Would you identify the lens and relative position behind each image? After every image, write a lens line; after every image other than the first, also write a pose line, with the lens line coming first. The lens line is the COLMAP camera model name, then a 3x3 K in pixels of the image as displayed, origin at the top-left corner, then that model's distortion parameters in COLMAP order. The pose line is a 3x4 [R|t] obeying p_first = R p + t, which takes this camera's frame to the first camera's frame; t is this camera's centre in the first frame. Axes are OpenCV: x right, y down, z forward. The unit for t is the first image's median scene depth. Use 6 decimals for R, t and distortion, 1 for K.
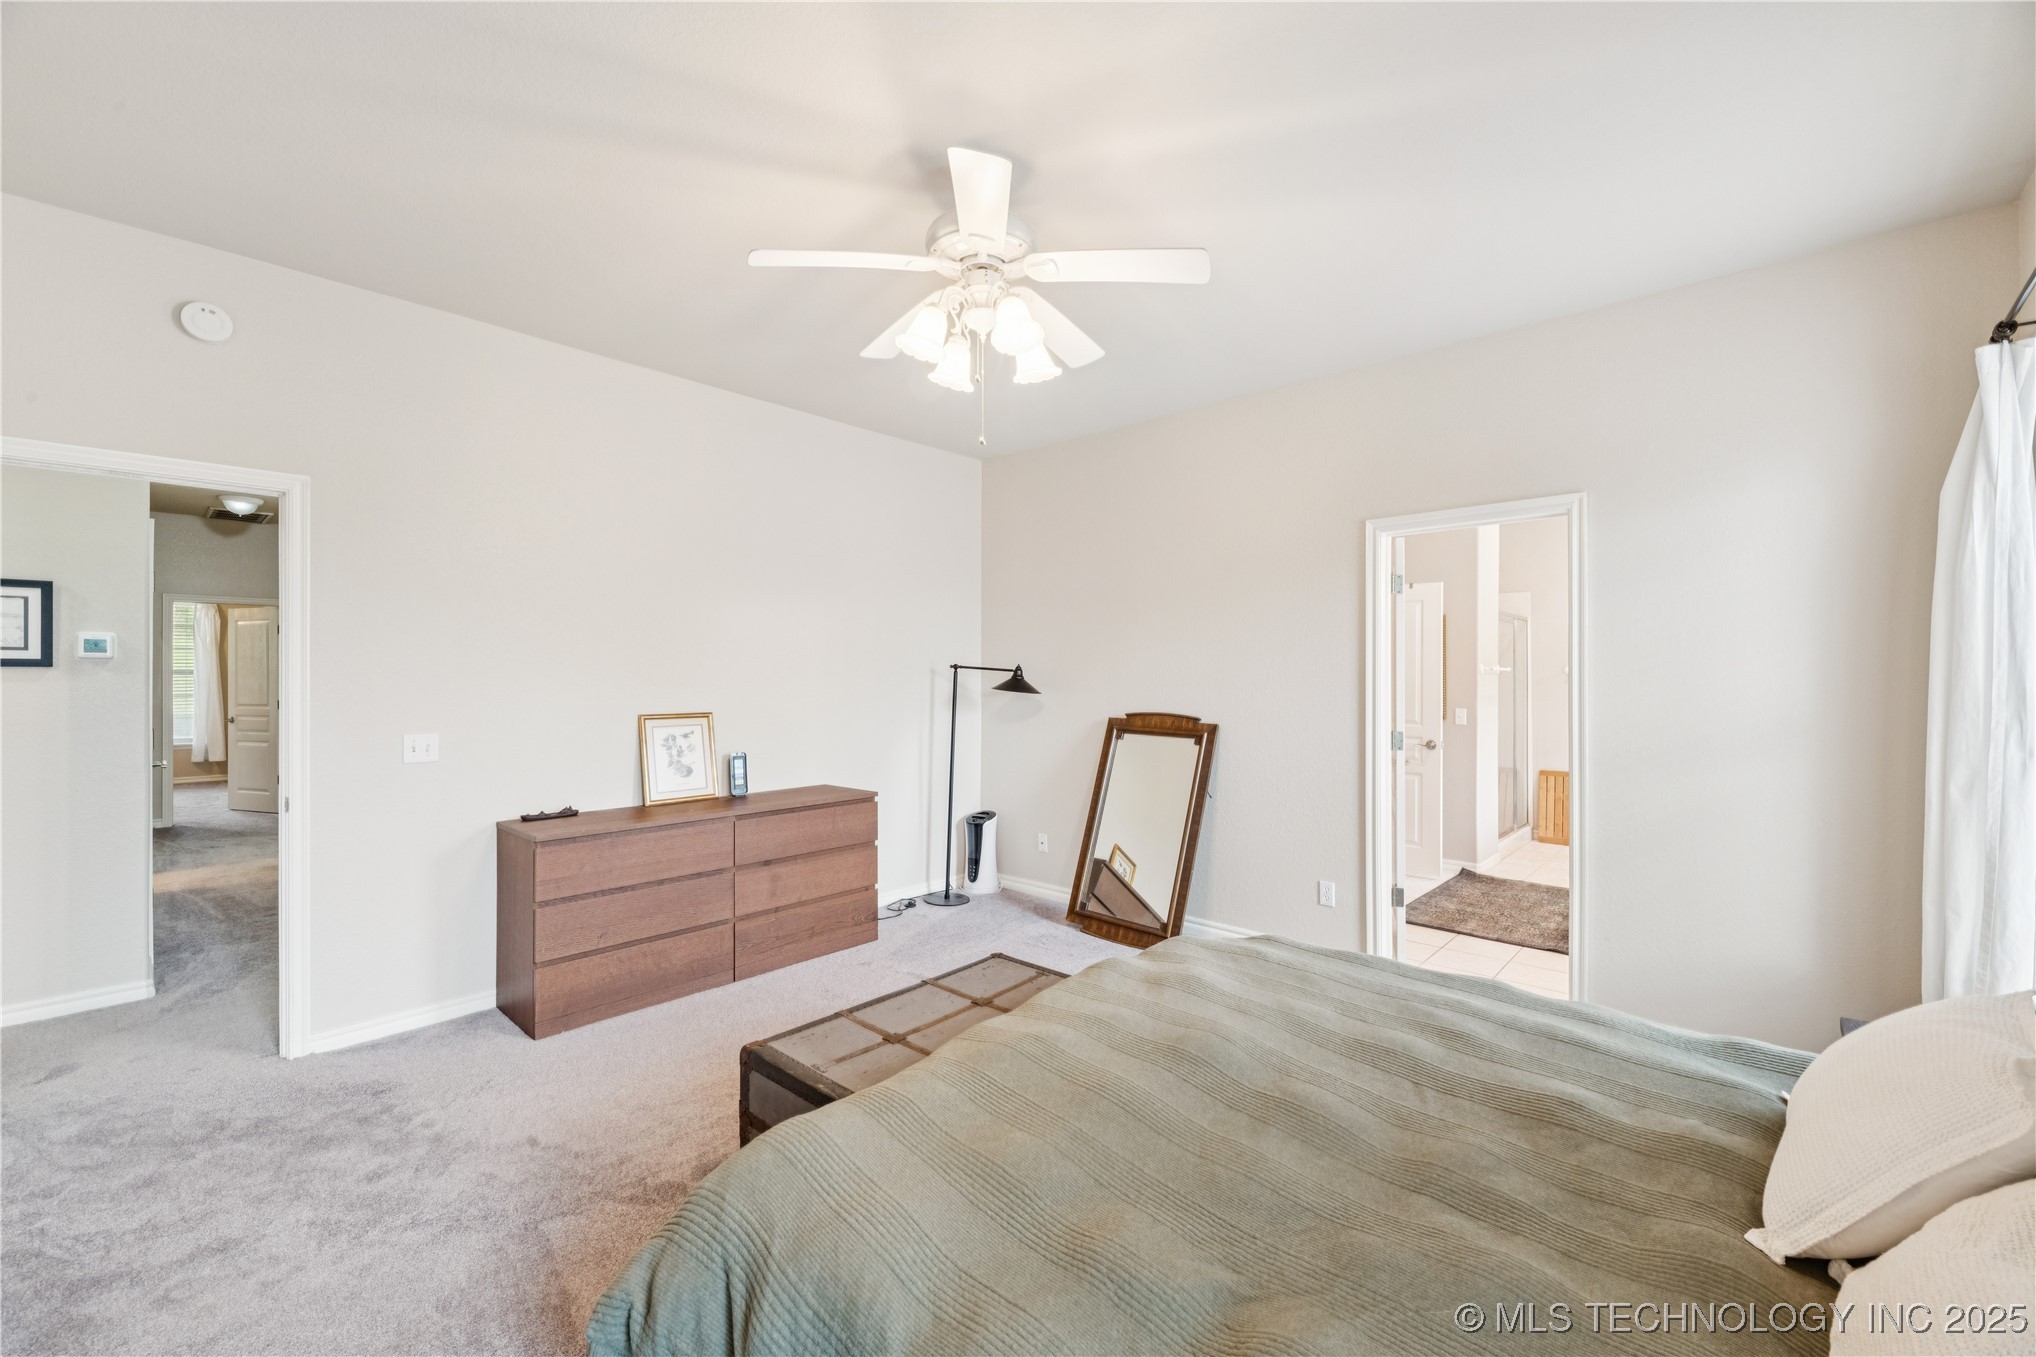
lens RADIAL K [[820.1, 0, 1009.8], [0, 820.1, 688.3], [0, 0, 1]] dist [0.000777, 0.000111]
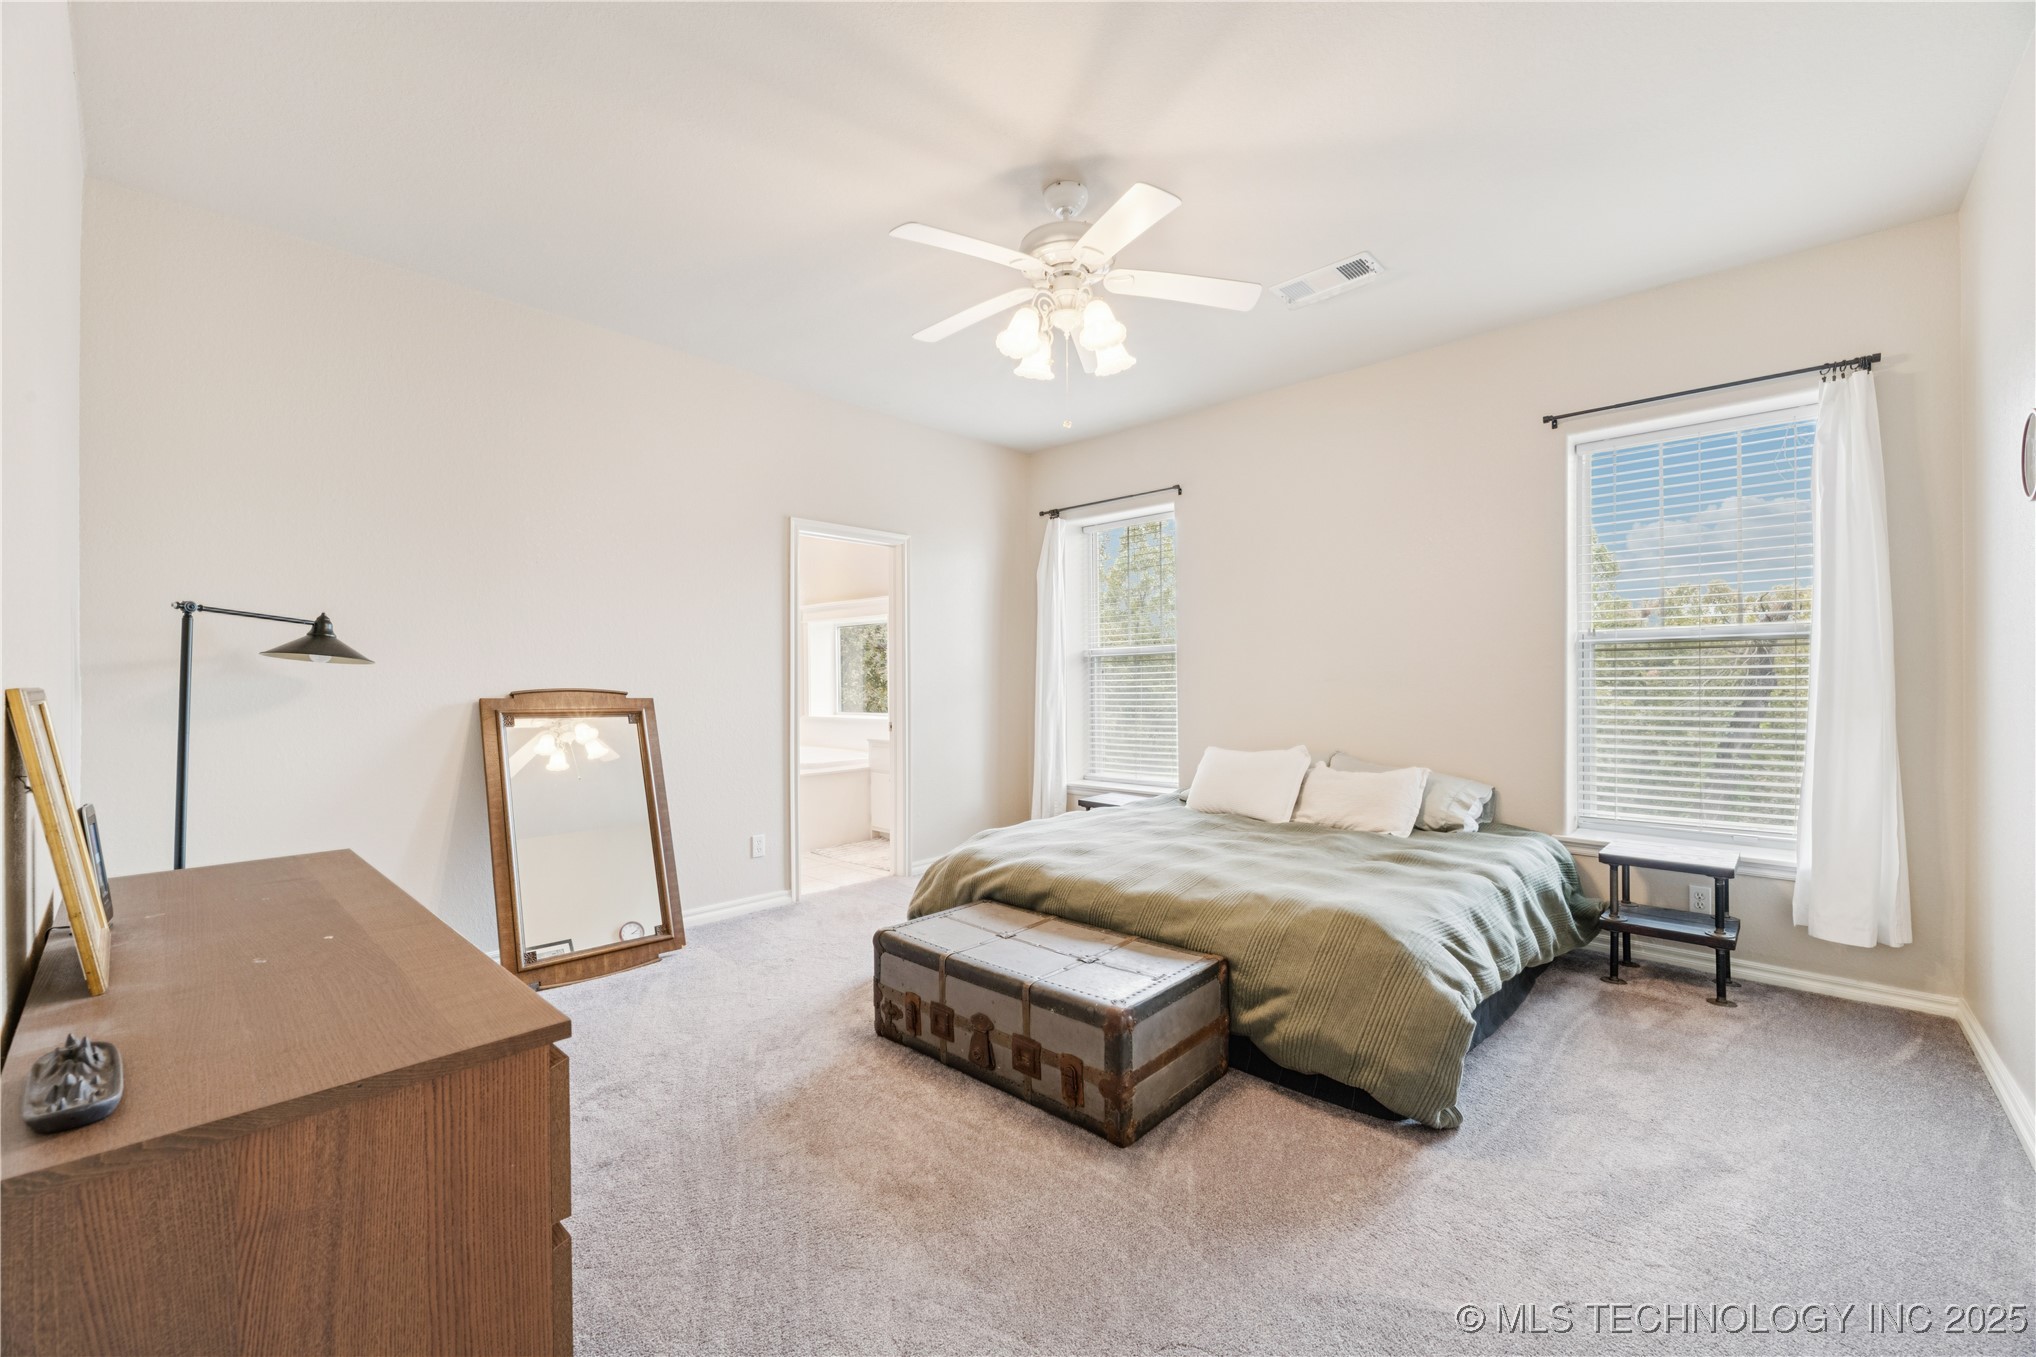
lens RADIAL K [[820.1, 0, 1009.8], [0, 820.1, 688.3], [0, 0, 1]] dist [0.000777, 0.000111]
pose [[0.017056, -0.022855, 0.999593, -0.647979], [-0.004403, 0.999727, 0.022933, 0.009990], [-0.999845, -0.004793, 0.016950, 0.591576]]
